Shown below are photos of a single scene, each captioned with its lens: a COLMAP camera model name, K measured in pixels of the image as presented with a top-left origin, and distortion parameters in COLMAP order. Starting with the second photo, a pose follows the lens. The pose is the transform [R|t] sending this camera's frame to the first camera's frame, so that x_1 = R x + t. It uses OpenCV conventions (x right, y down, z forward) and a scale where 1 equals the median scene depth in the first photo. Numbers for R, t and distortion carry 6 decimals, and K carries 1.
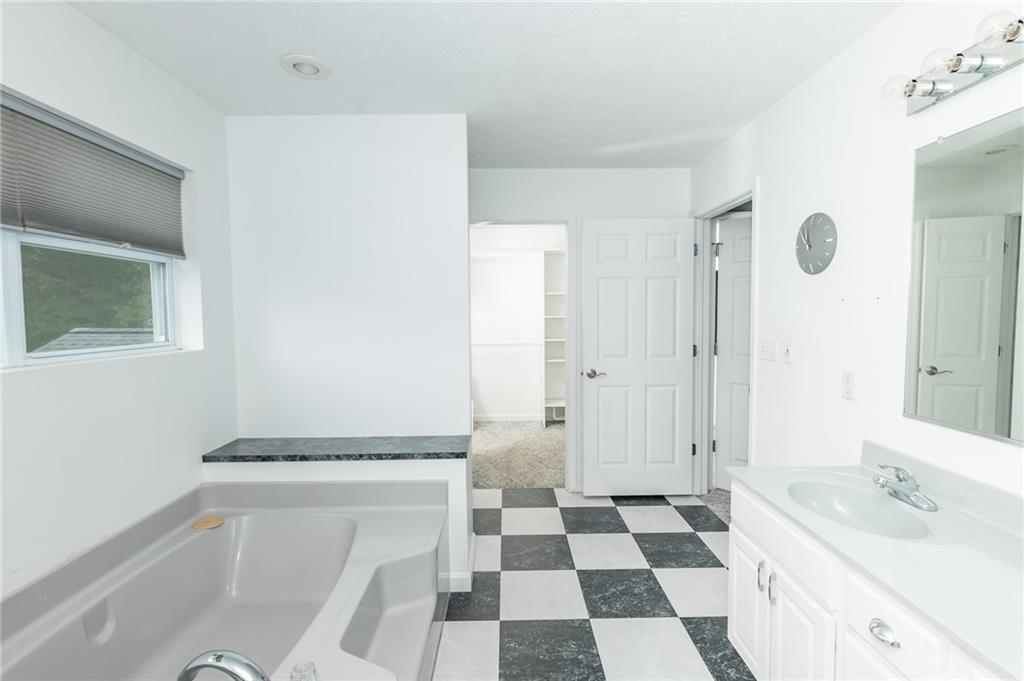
lens RADIAL K [[474.1, 0, 505.6], [0, 474.1, 336.3], [0, 0, 1]] dist [-0.000967, -0.000873]
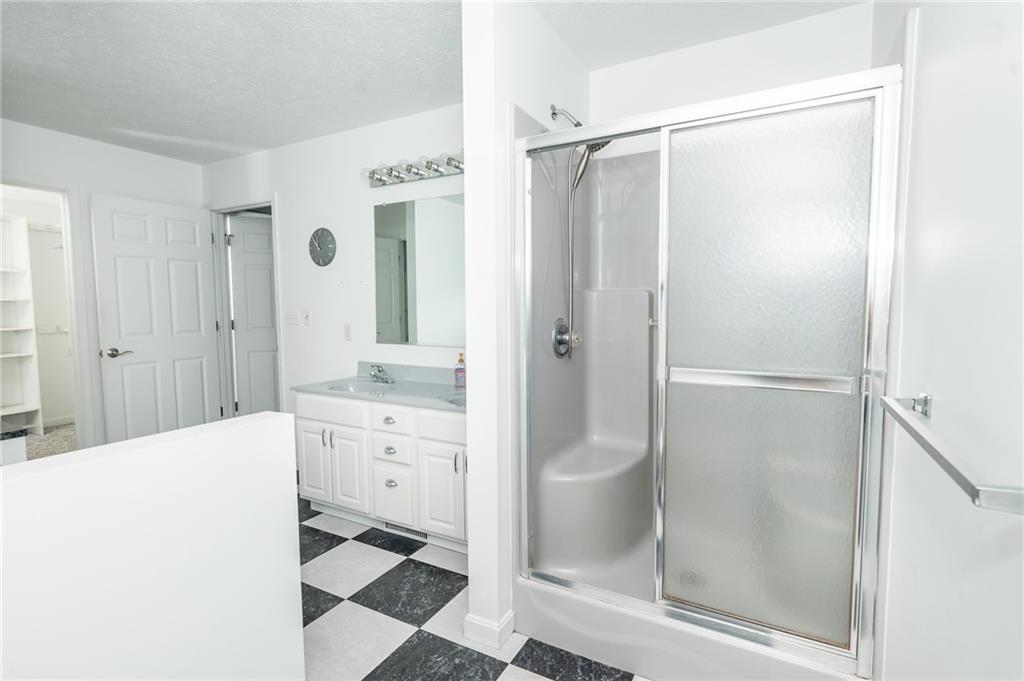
lens RADIAL K [[474.1, 0, 512.5], [0, 474.1, 335.5], [0, 0, 1]] dist [-0.000967, -0.000873]
pose [[0.487336, -0.059448, 0.871188, -0.274361], [0.044779, 0.998069, 0.043057, 0.038191], [-0.872066, 0.018028, 0.489057, -0.206701]]
